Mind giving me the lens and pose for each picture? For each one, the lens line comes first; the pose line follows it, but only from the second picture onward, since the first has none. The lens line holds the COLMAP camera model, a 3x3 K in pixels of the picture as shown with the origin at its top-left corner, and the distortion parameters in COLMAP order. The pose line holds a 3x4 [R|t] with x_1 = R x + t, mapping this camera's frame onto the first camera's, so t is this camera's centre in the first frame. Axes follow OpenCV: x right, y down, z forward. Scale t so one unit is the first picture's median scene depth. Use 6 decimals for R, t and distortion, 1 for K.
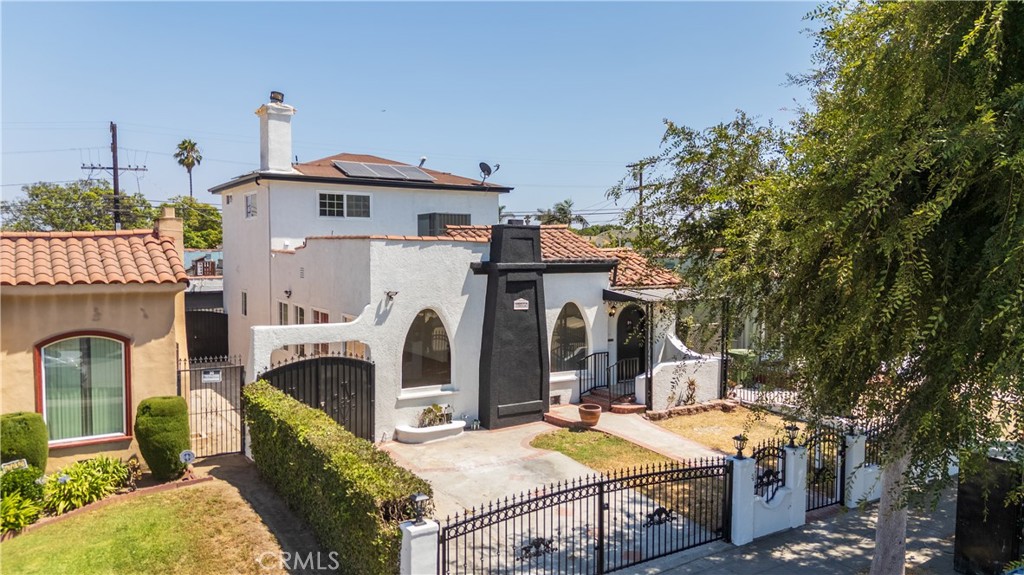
lens RADIAL K [[759.4, 0, 512.0], [0, 759.4, 287.5], [0, 0, 1]] dist [0.025103, -0.001551]
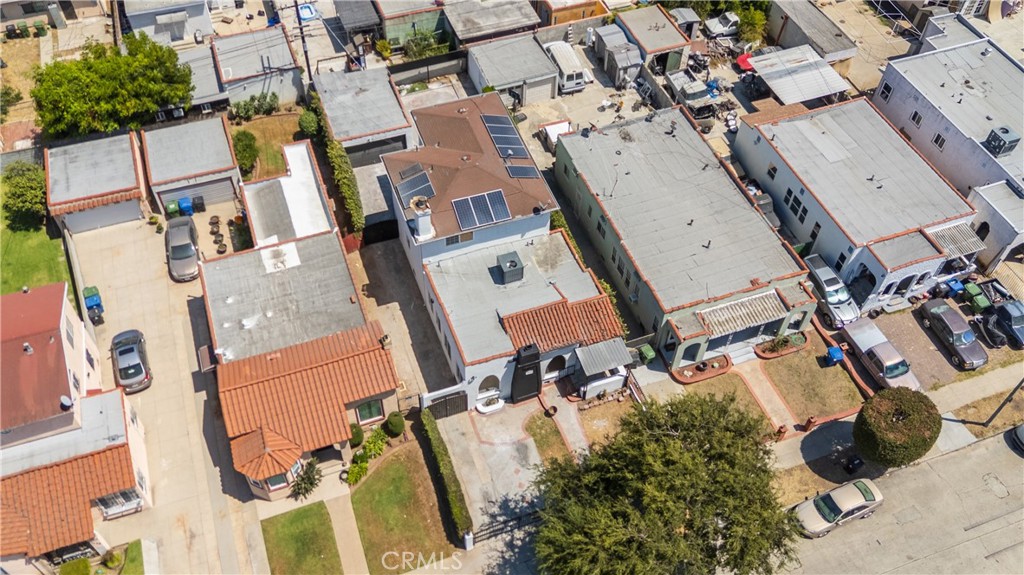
lens RADIAL K [[916.2, 0, 512.0], [0, 916.2, 287.5], [0, 0, 1]] dist [0.032380, 0.000656]
pose [[0.977829, 0.167586, -0.125561, 0.285722], [-0.024748, 0.687886, 0.725397, -2.324654], [0.207938, -0.706206, 0.676782, -0.783053]]
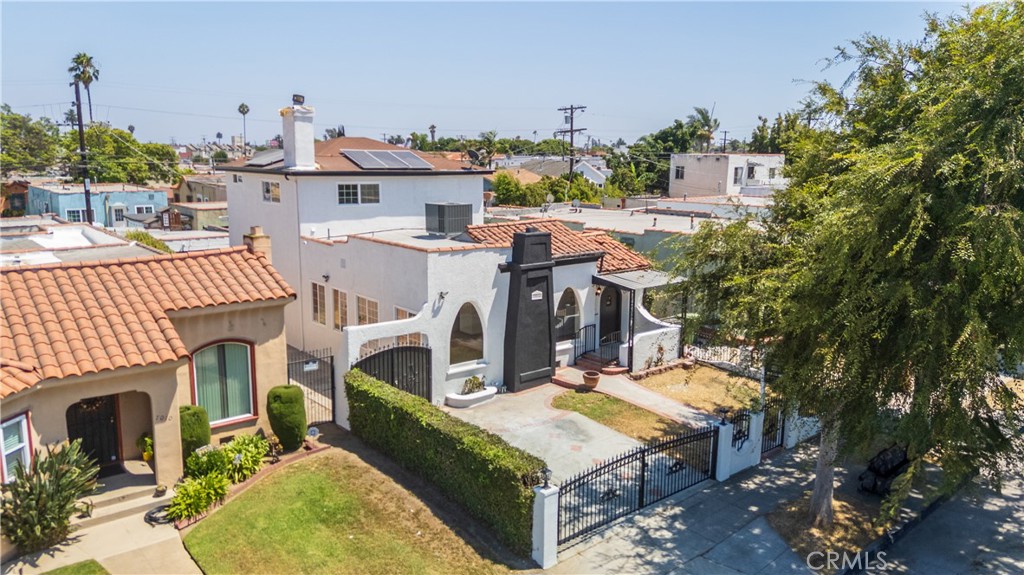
lens RADIAL K [[757.8, 0, 512.0], [0, 757.8, 287.5], [0, 0, 1]] dist [0.049970, -0.000677]
pose [[0.991174, -0.019070, 0.131189, -0.205686], [0.002664, 0.992264, 0.124115, -0.155771], [-0.132541, -0.122671, 0.983557, -0.256182]]
